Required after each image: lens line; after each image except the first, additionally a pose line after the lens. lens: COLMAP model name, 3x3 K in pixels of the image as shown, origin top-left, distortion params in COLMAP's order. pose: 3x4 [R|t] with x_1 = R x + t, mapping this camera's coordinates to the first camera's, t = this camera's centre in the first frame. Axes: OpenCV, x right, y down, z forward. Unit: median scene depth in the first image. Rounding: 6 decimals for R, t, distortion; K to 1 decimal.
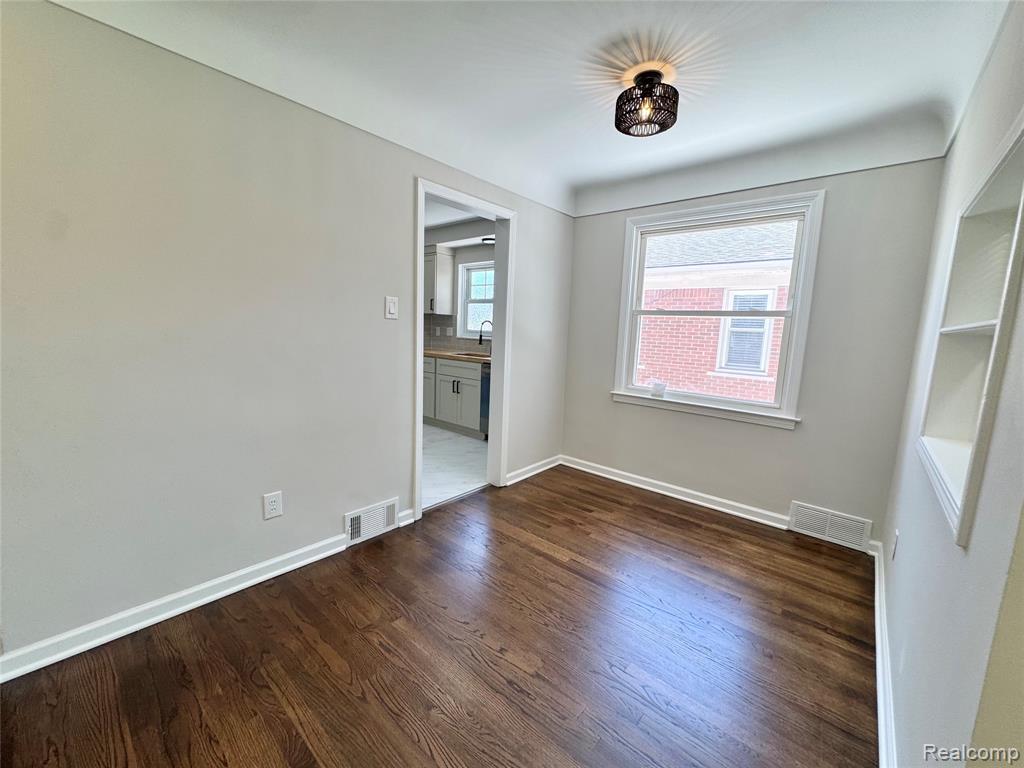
lens RADIAL K [[410.0, 0, 513.9], [0, 410.0, 383.1], [0, 0, 1]] dist [-0.004269, 0.000250]
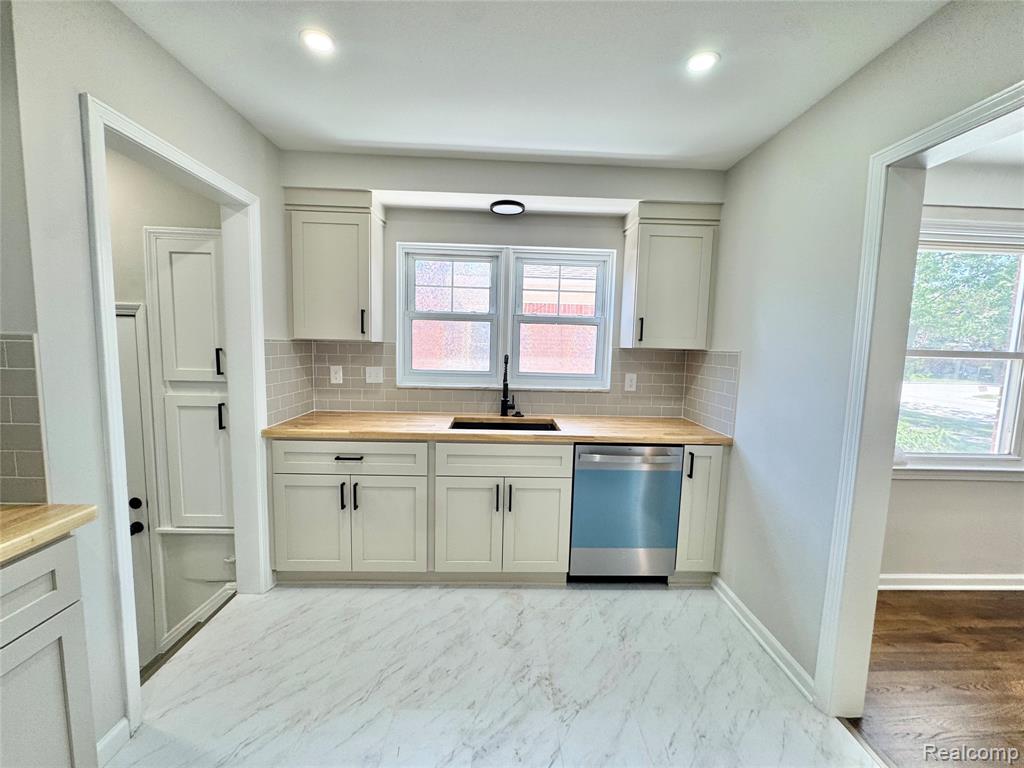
lens RADIAL K [[410.0, 0, 513.9], [0, 410.0, 383.1], [0, 0, 1]] dist [-0.004269, 0.000250]
pose [[0.734506, -0.083581, 0.673436, -0.394070], [0.092413, 0.995461, 0.022755, -0.119527], [-0.672281, 0.045520, 0.738895, 0.559494]]
